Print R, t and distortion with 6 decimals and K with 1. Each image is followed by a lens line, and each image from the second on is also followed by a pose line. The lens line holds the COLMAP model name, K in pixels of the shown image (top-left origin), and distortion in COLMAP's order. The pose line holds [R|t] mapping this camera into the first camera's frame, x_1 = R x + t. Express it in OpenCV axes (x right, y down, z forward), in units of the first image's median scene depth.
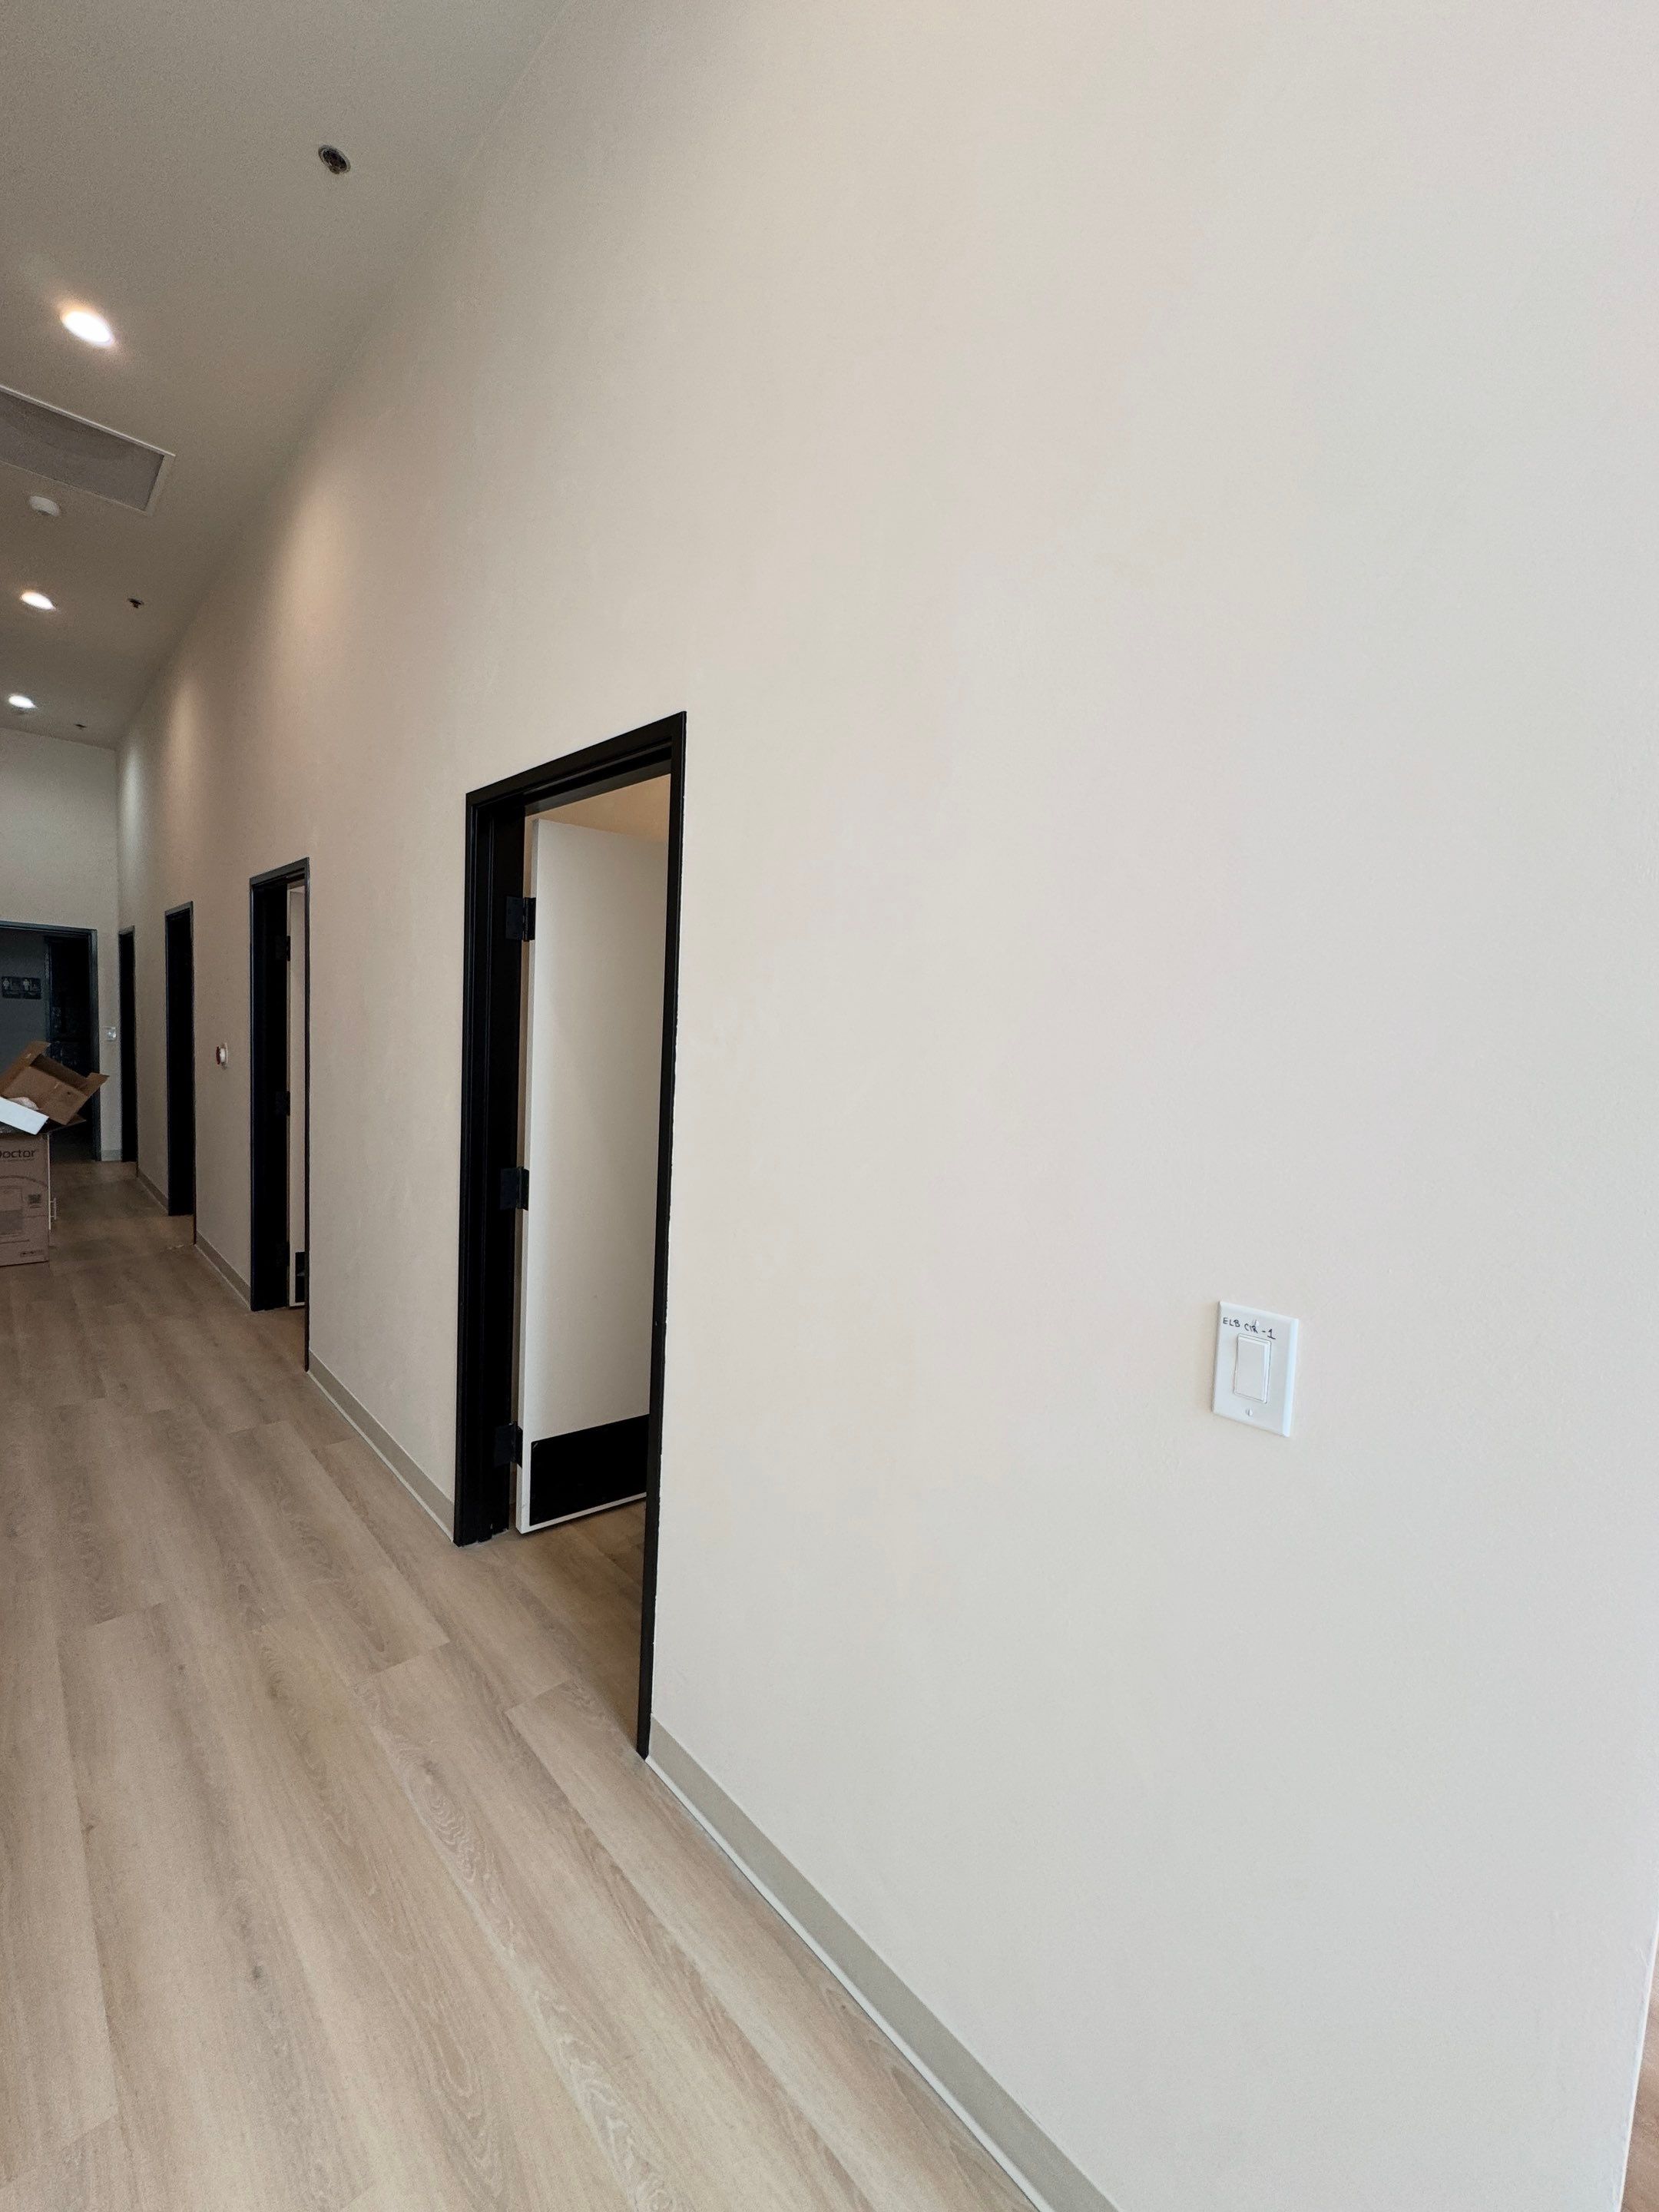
lens RADIAL K [[891.2, 0, 829.5], [0, 891.2, 1106.0], [0, 0, 1]] dist [0.008480, -0.003445]
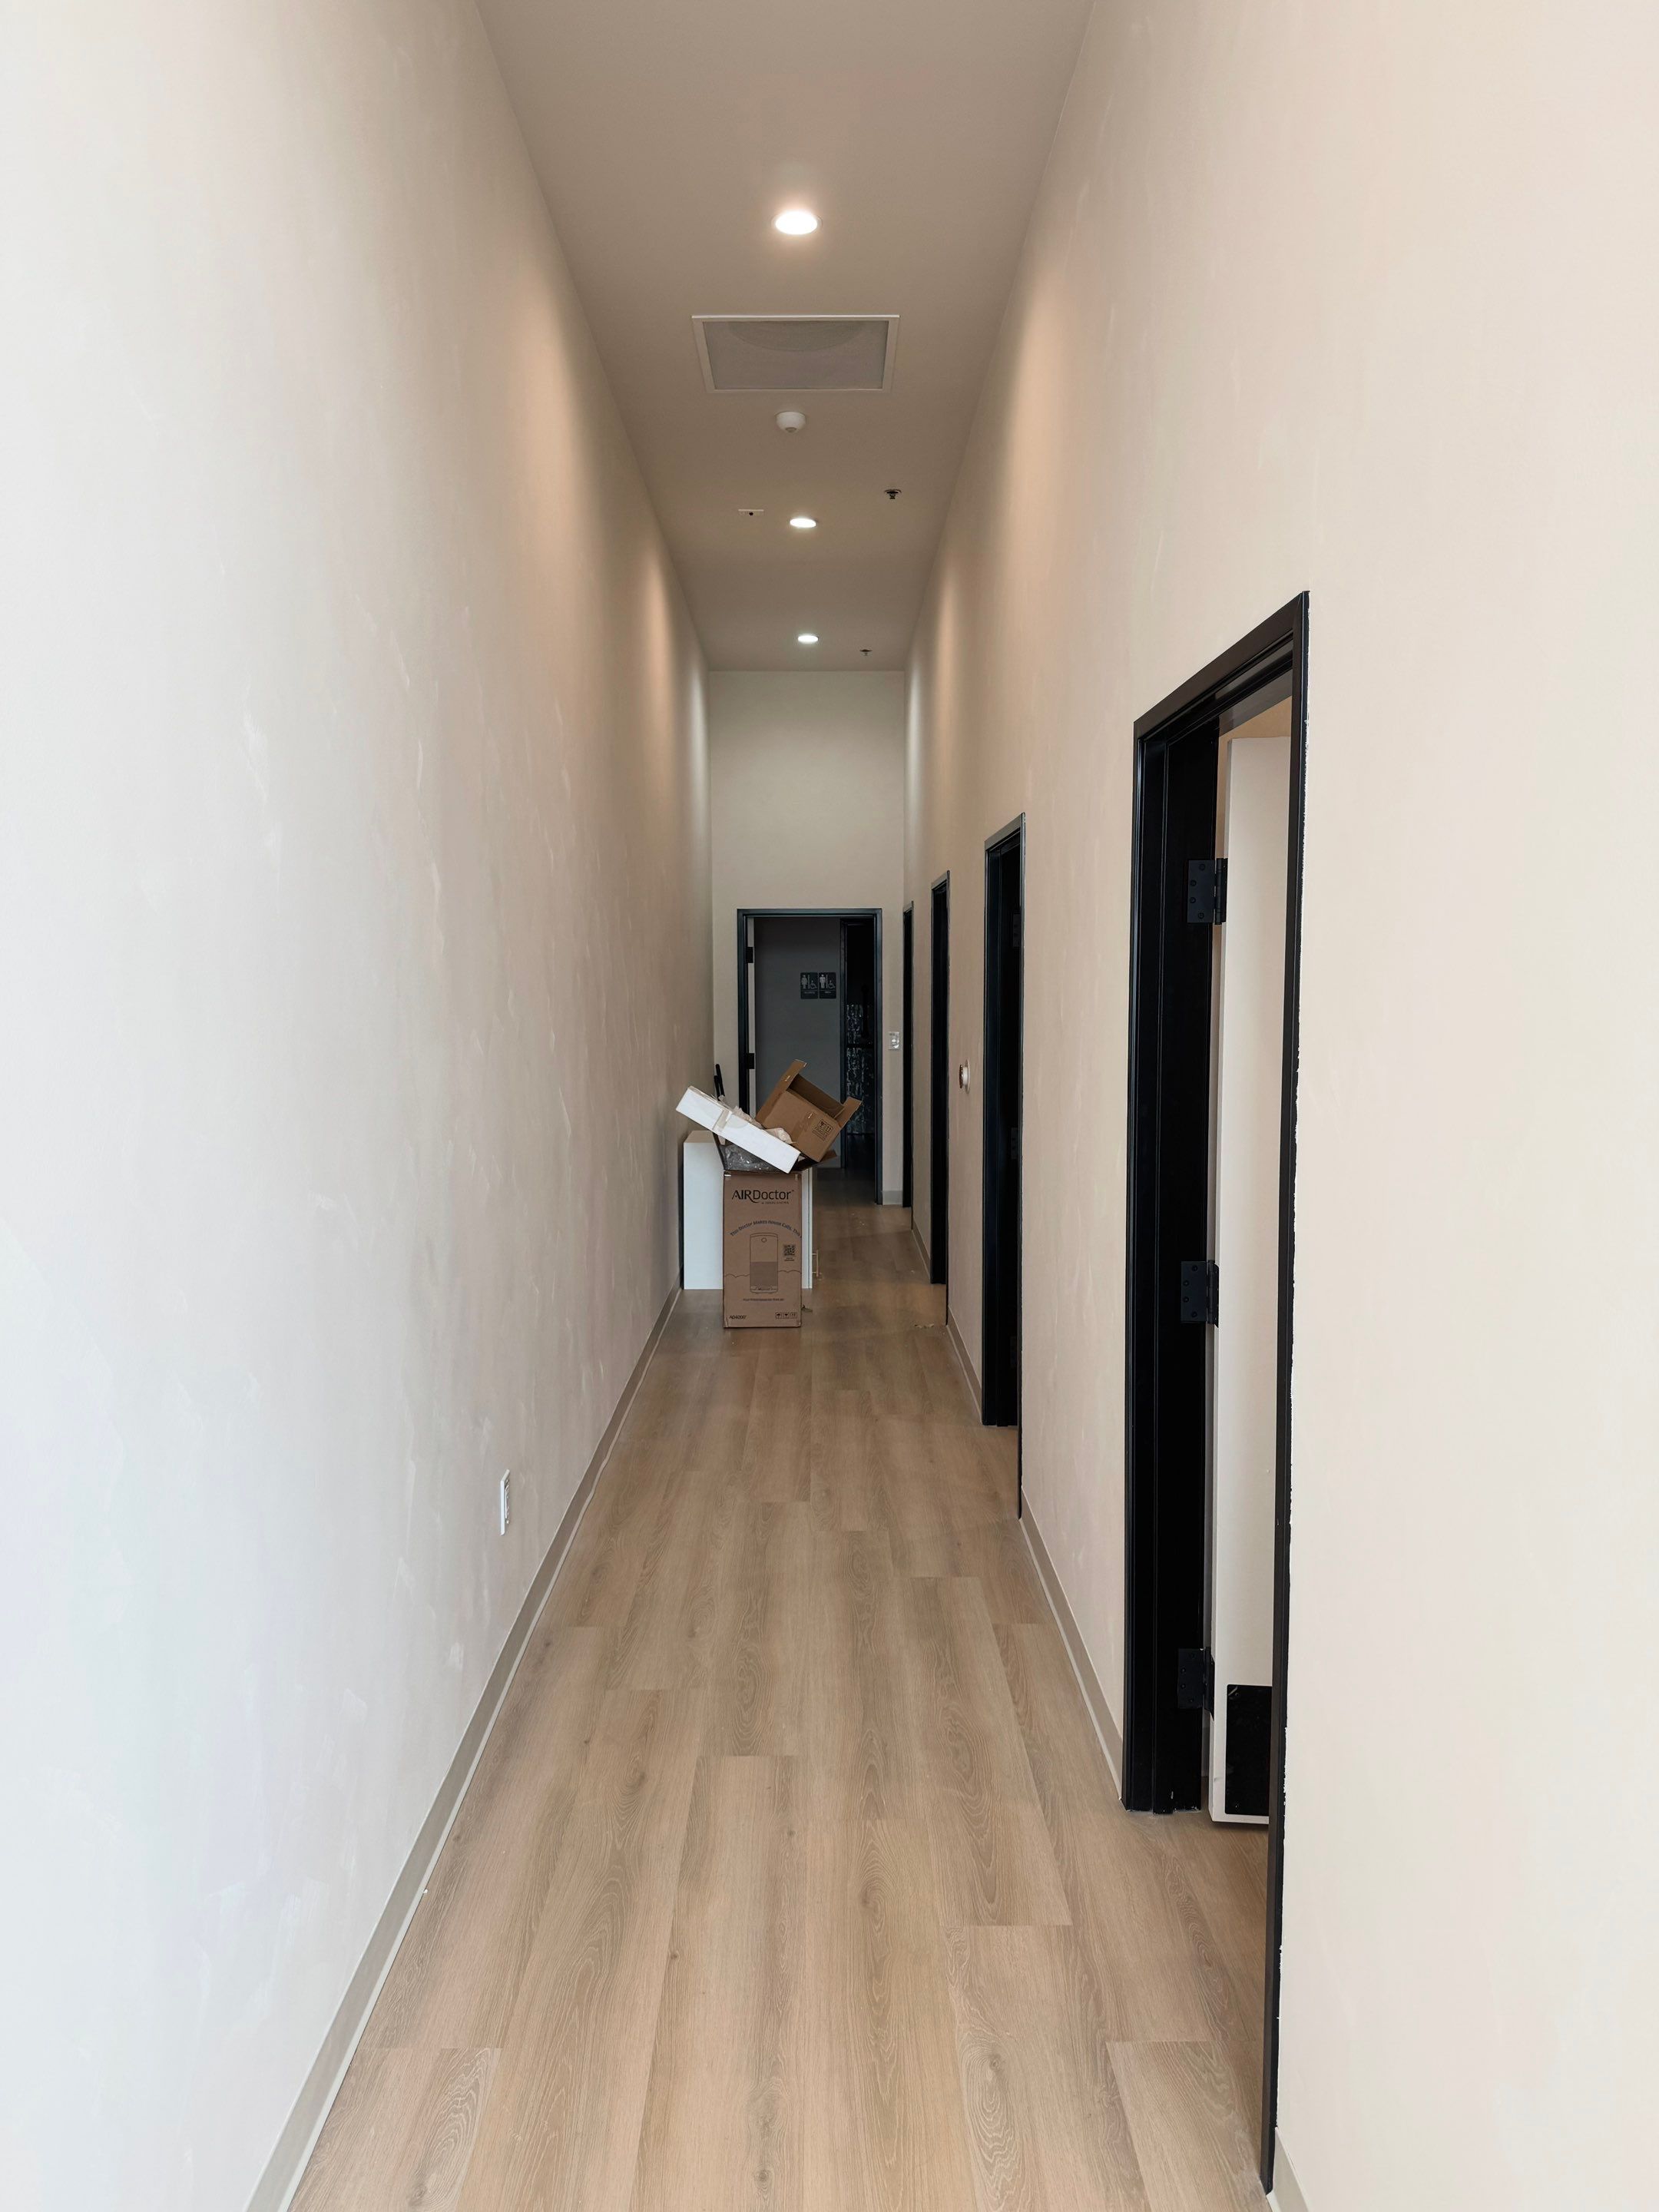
lens RADIAL K [[1581.8, 0, 829.5], [0, 1581.8, 1106.0], [0, 0, 1]] dist [0.127541, -0.196672]
pose [[0.720333, 0.005679, -0.693605, 0.250654], [-0.015169, 0.999856, -0.007567, -0.031163], [0.693463, 0.015972, 0.720316, -0.053056]]
